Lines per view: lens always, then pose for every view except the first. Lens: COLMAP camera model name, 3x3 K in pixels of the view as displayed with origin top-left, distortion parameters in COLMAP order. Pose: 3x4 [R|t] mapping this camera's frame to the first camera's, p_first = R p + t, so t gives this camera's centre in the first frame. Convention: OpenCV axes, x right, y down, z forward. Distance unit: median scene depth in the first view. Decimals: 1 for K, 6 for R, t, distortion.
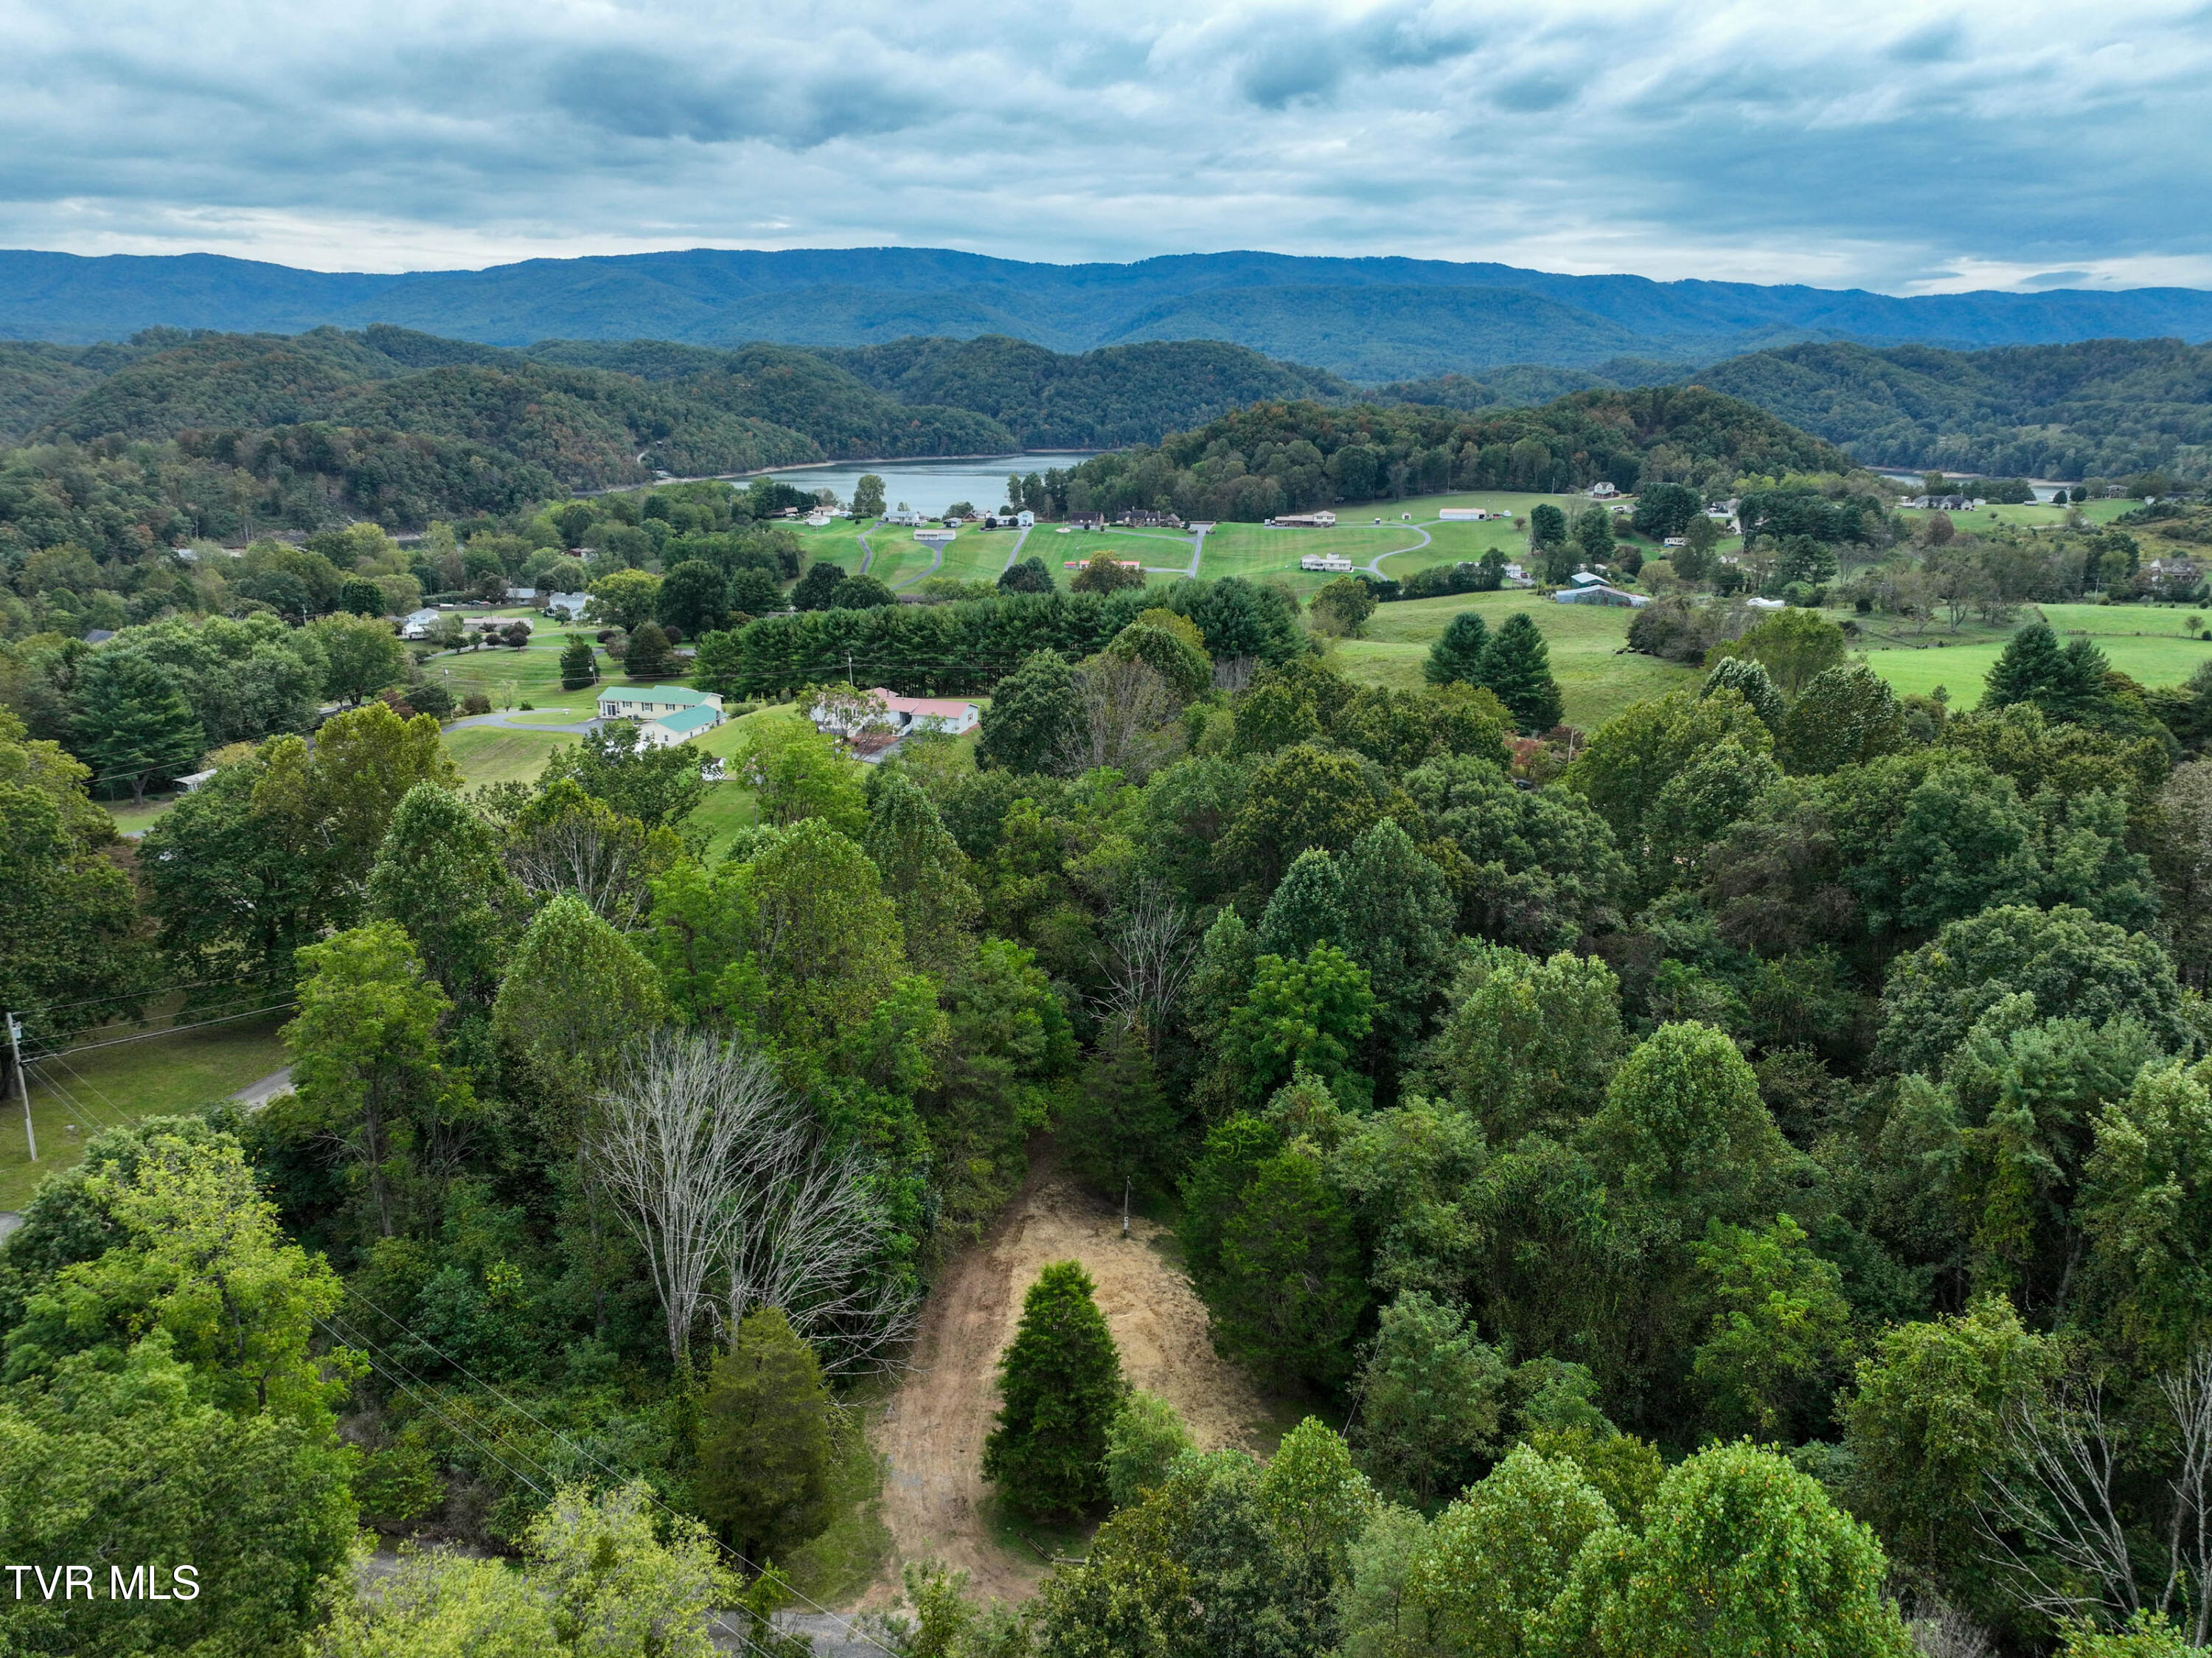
lens RADIAL K [[1556.5, 0, 1115.0], [0, 1556.5, 814.1], [0, 0, 1]] dist [-0.002192, 0.021533]
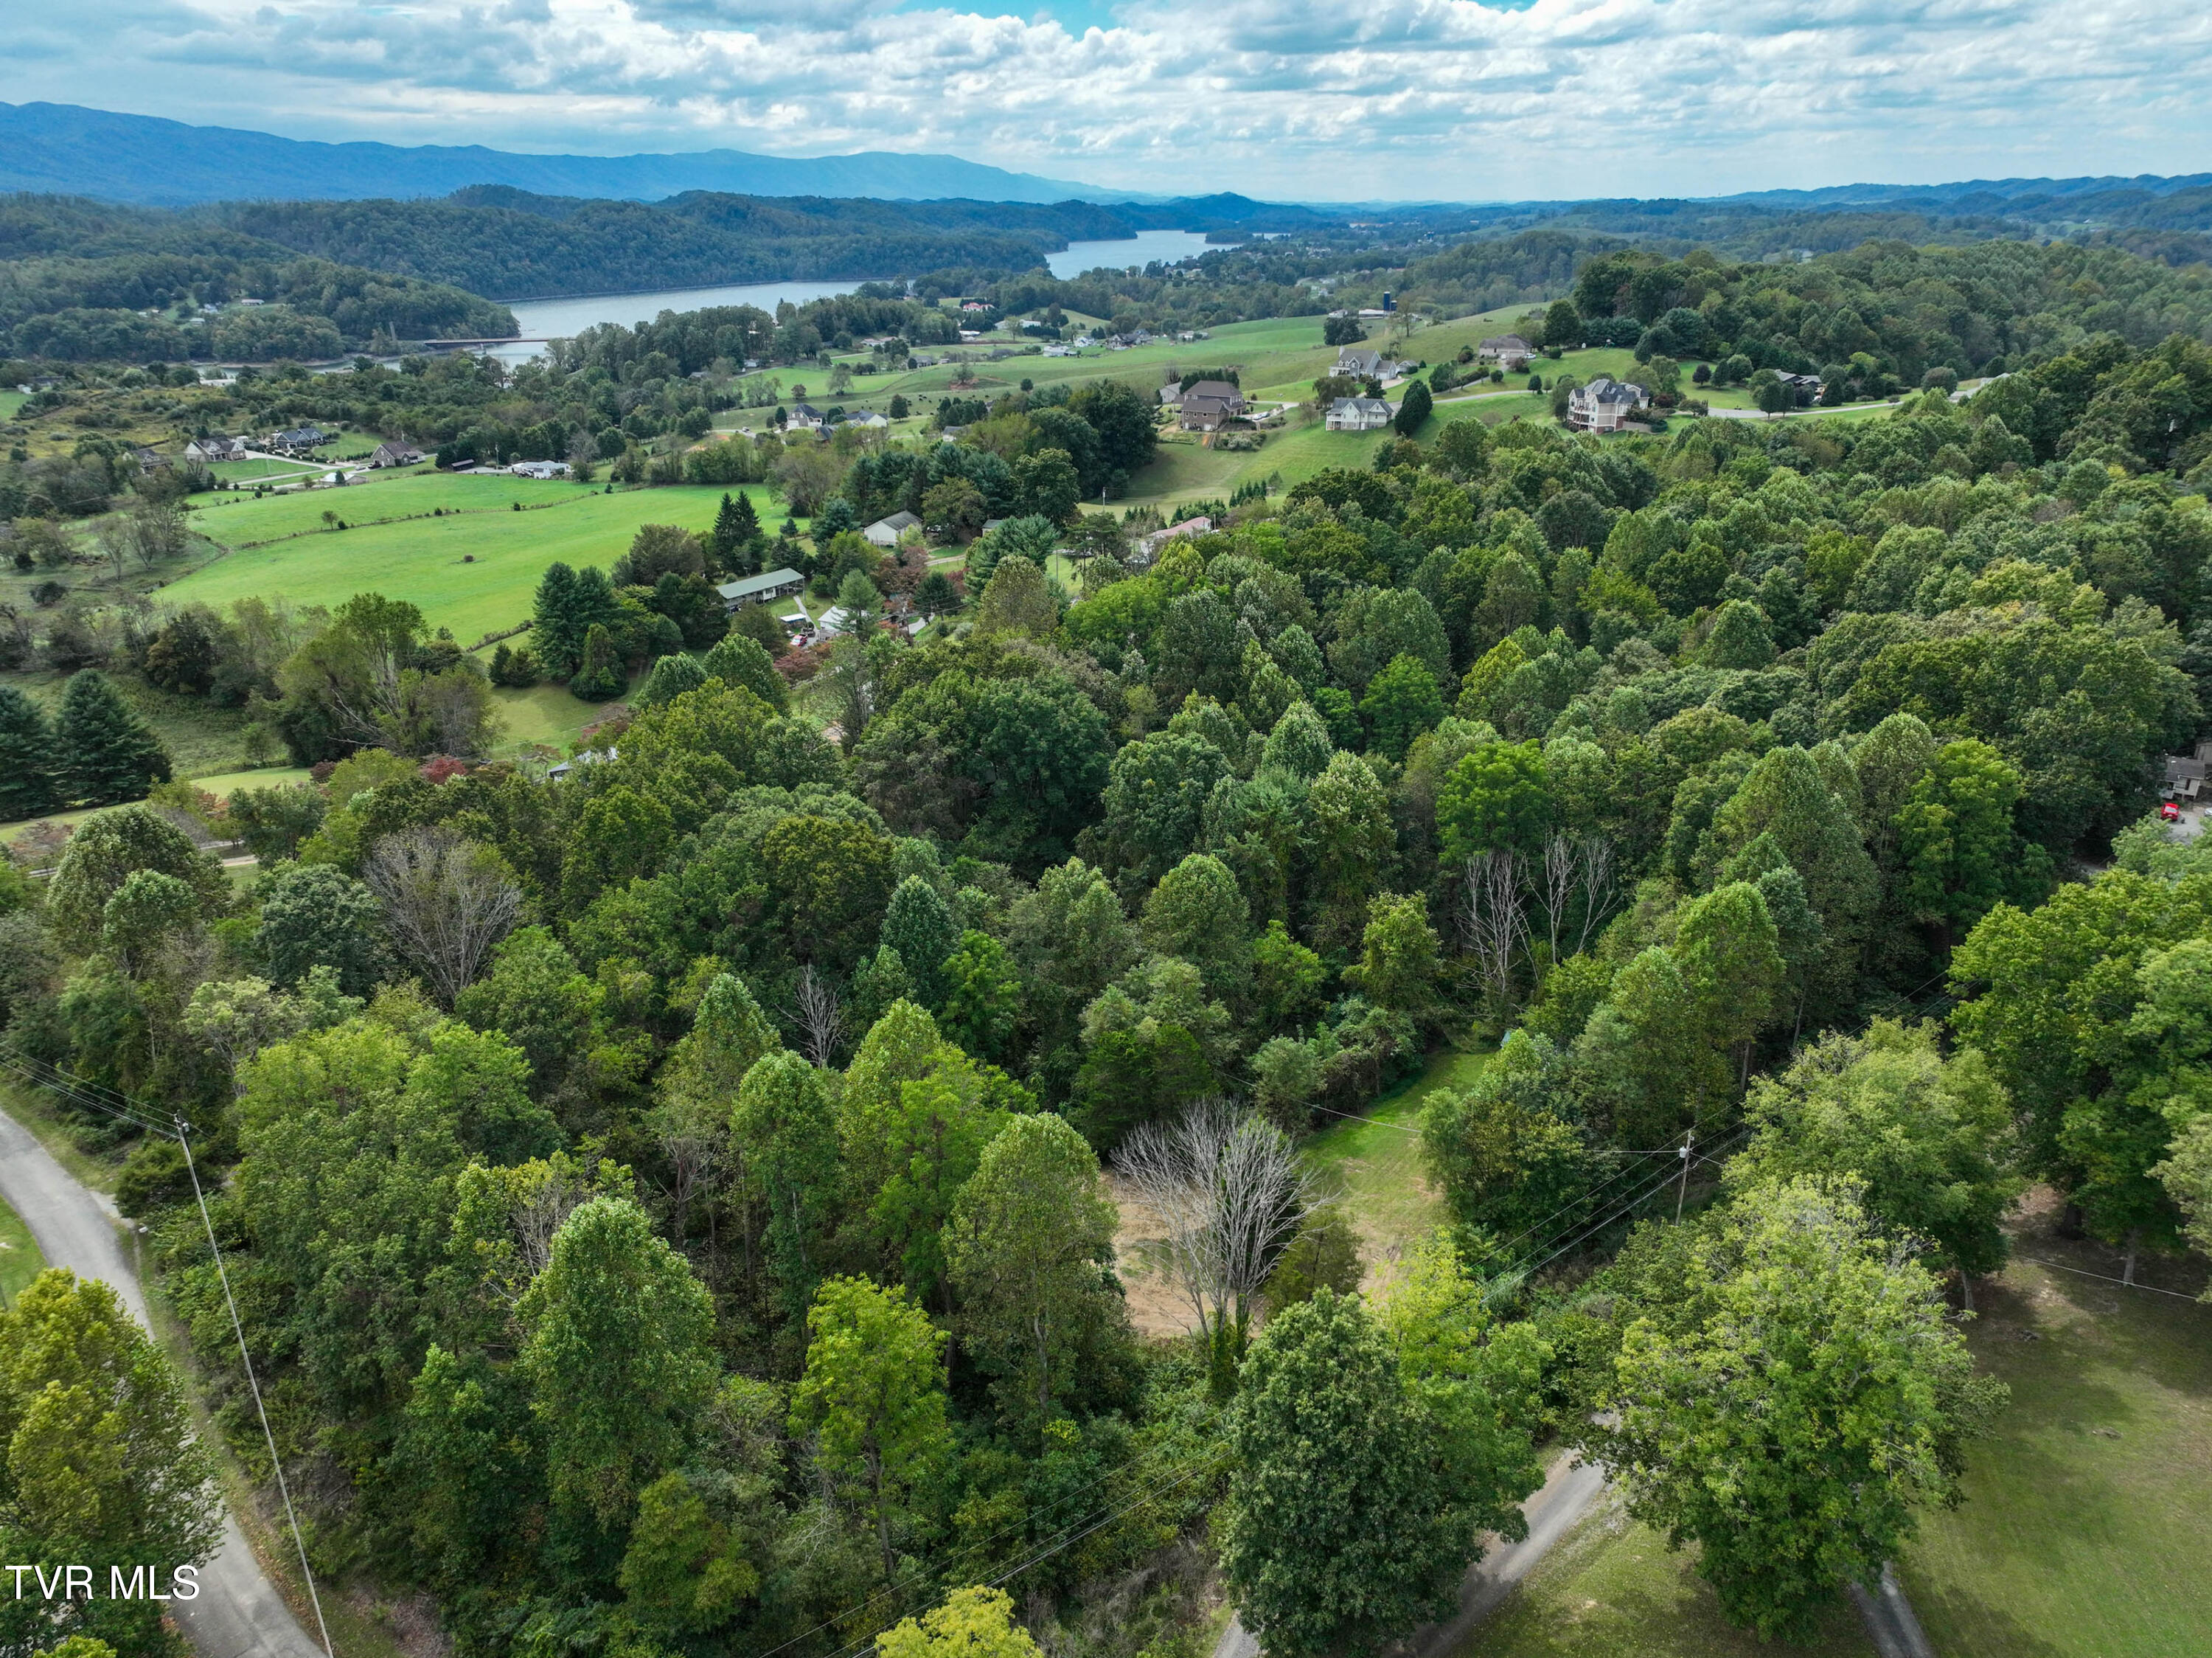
lens RADIAL K [[1556.5, 0, 1113.7], [0, 1556.5, 814.9], [0, 0, 1]] dist [-0.002192, 0.021533]
pose [[0.273964, -0.364133, 0.890141, -0.193782], [0.273962, 0.916754, 0.290701, -0.071711], [-0.921894, 0.164224, 0.350916, 0.070247]]
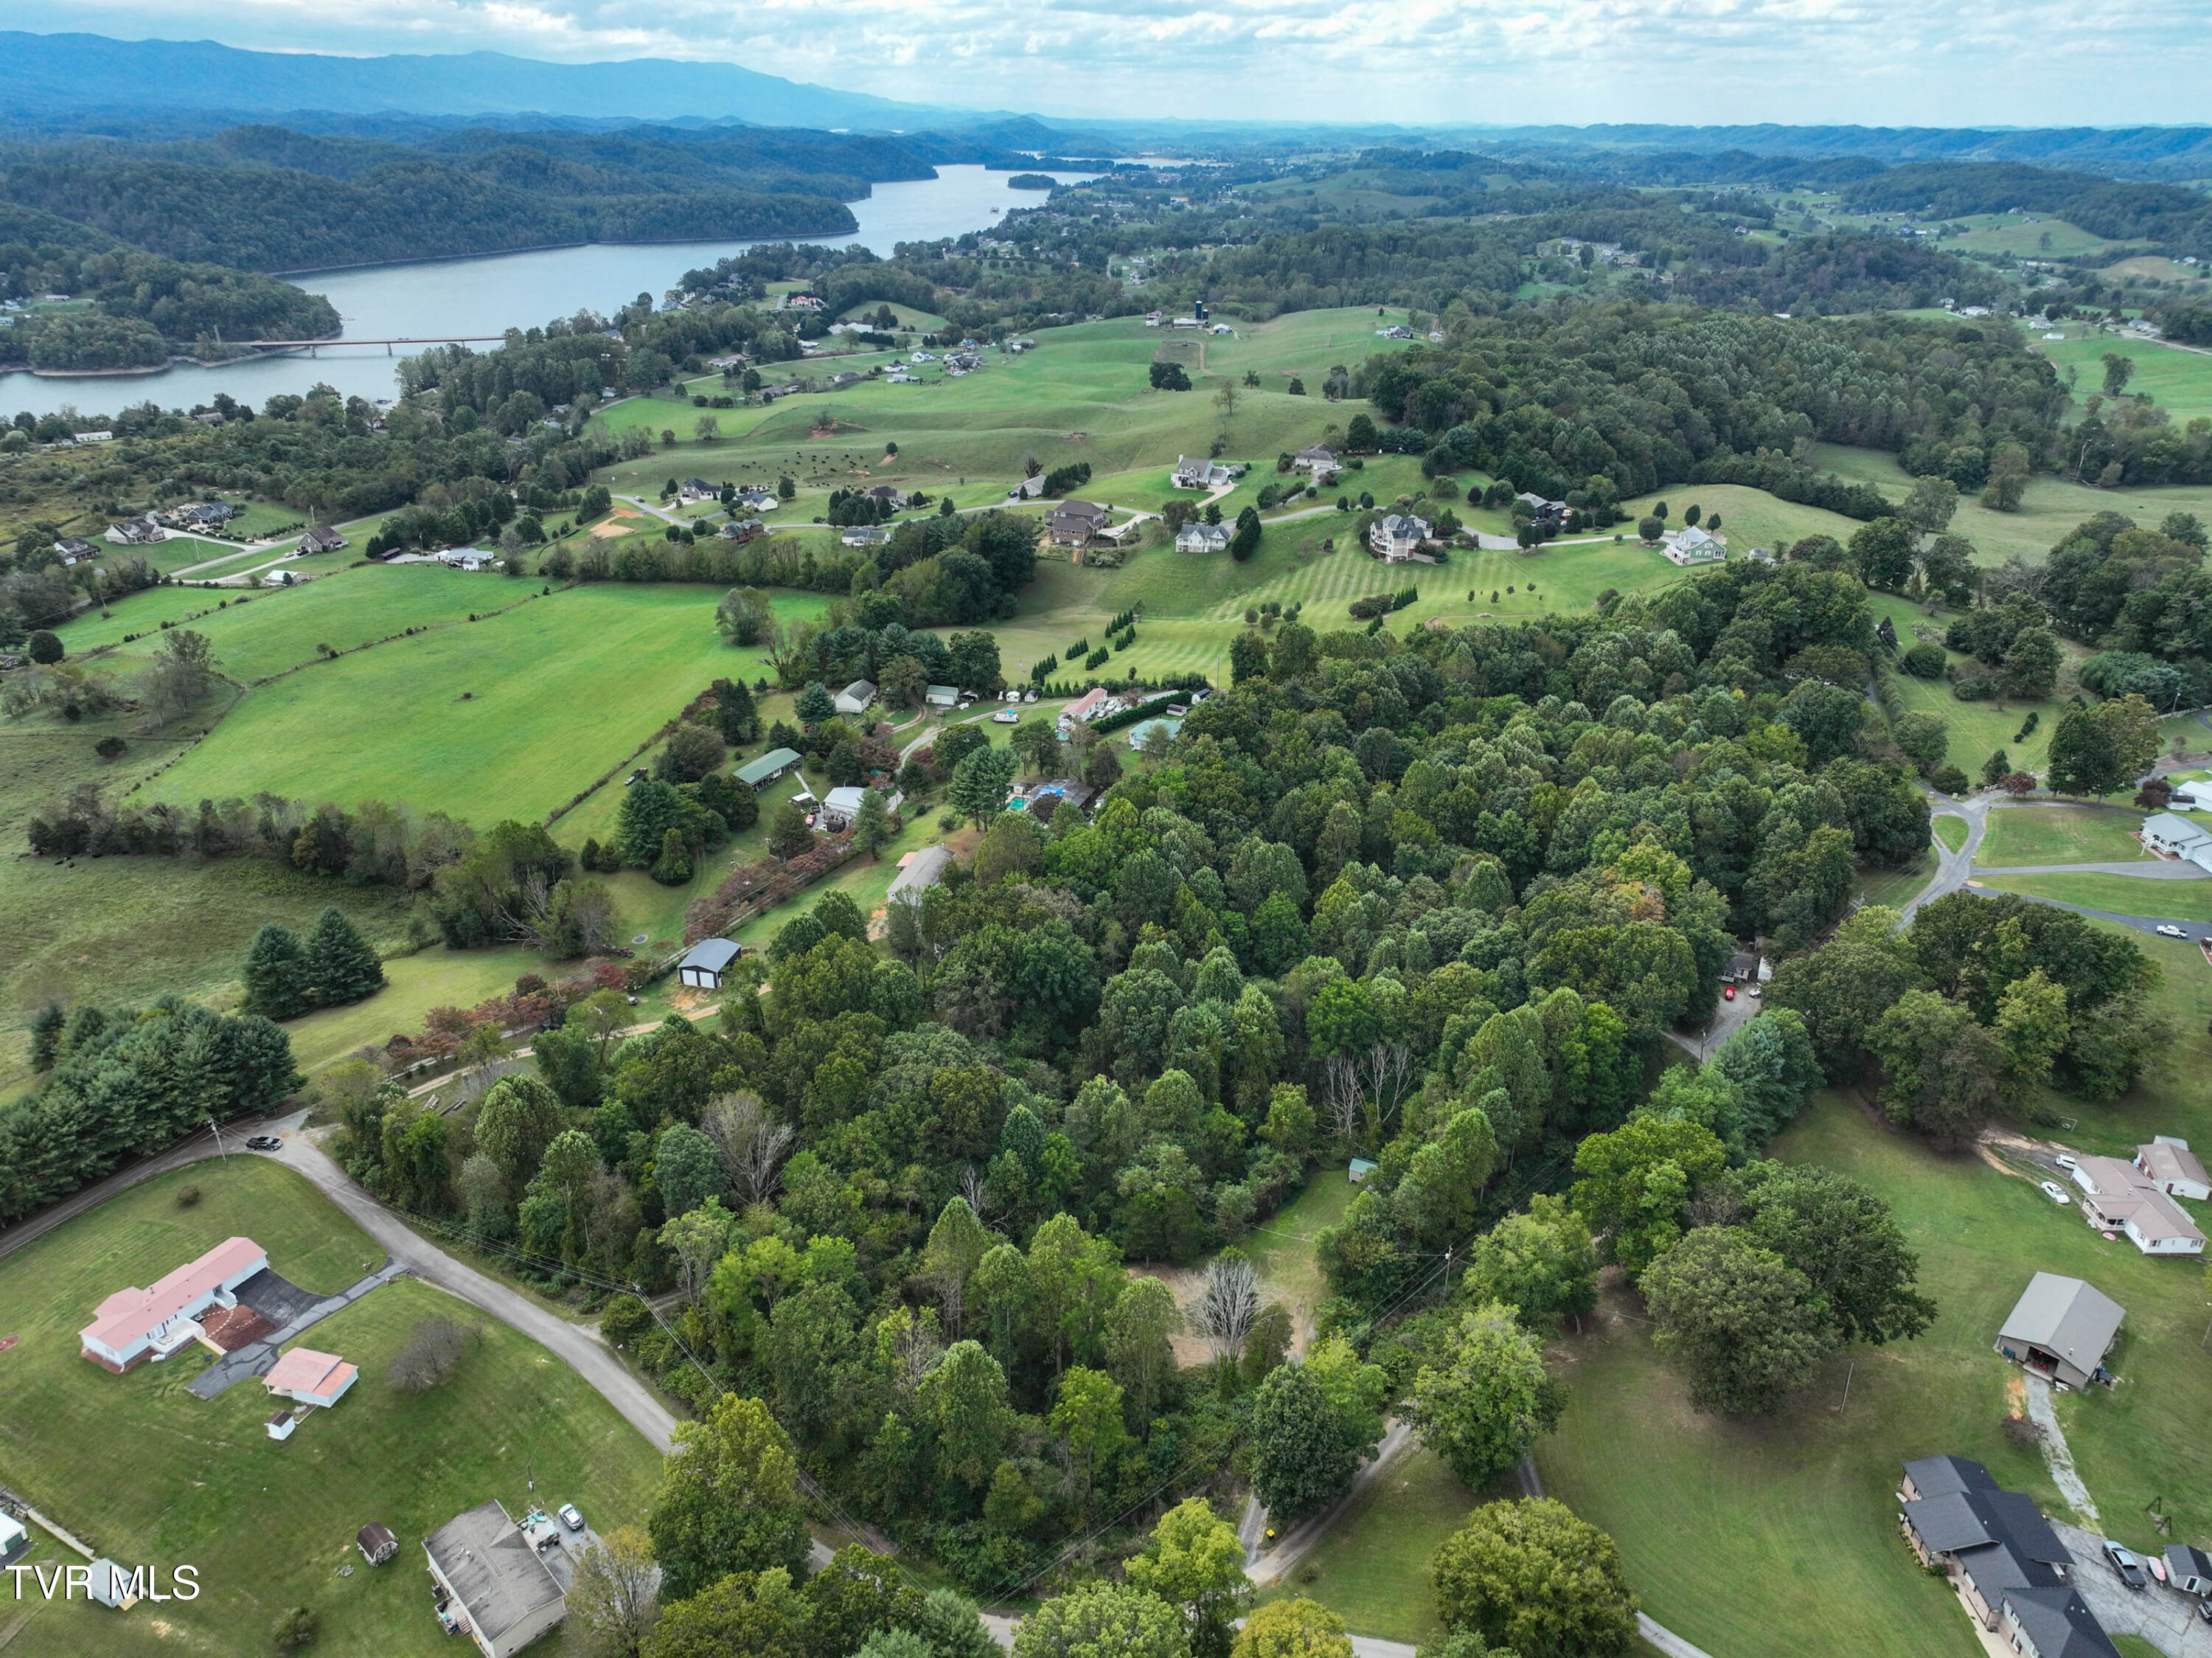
lens RADIAL K [[1556.5, 0, 1115.5], [0, 1556.5, 818.2], [0, 0, 1]] dist [-0.002192, 0.021533]
pose [[0.153023, -0.416048, 0.896375, -0.340912], [0.259783, 0.892091, 0.369712, -0.230195], [-0.953466, 0.176288, 0.244593, 0.042610]]
